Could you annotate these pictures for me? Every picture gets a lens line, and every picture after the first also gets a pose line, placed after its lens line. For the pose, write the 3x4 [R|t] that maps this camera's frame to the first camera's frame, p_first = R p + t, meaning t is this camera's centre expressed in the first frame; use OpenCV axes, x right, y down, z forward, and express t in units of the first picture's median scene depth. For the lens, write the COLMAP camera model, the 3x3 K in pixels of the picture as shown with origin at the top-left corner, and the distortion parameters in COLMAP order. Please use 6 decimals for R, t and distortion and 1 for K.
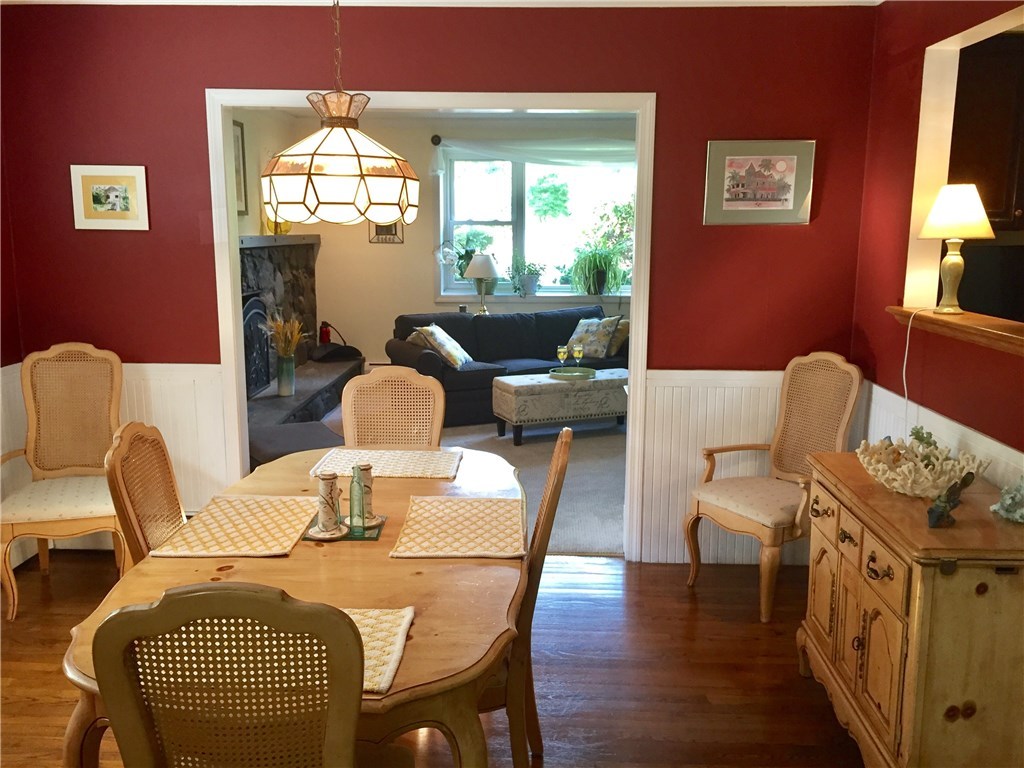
lens RADIAL K [[873.3, 0, 512.0], [0, 873.3, 384.0], [0, 0, 1]] dist [0.083930, -0.108685]
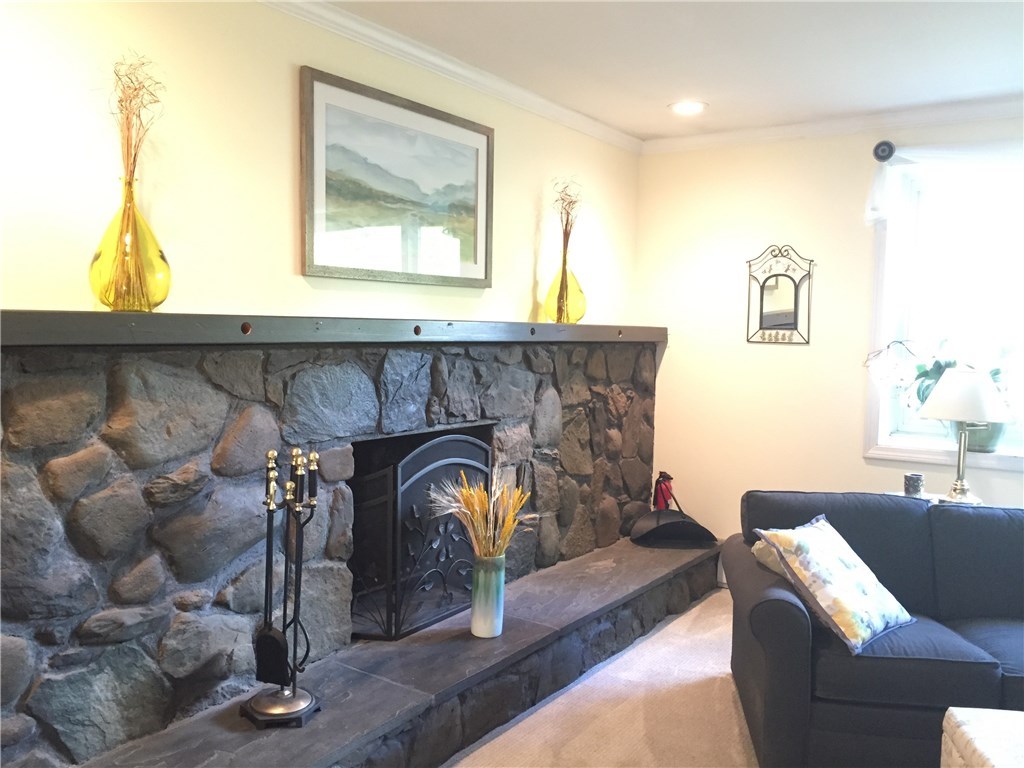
lens RADIAL K [[873.3, 0, 512.0], [0, 873.3, 384.0], [0, 0, 1]] dist [0.083930, -0.108685]
pose [[0.846815, 0.046643, -0.529838, 0.012280], [-0.110170, 0.989926, -0.088933, -0.073719], [0.520353, 0.133683, 0.843423, 0.487707]]
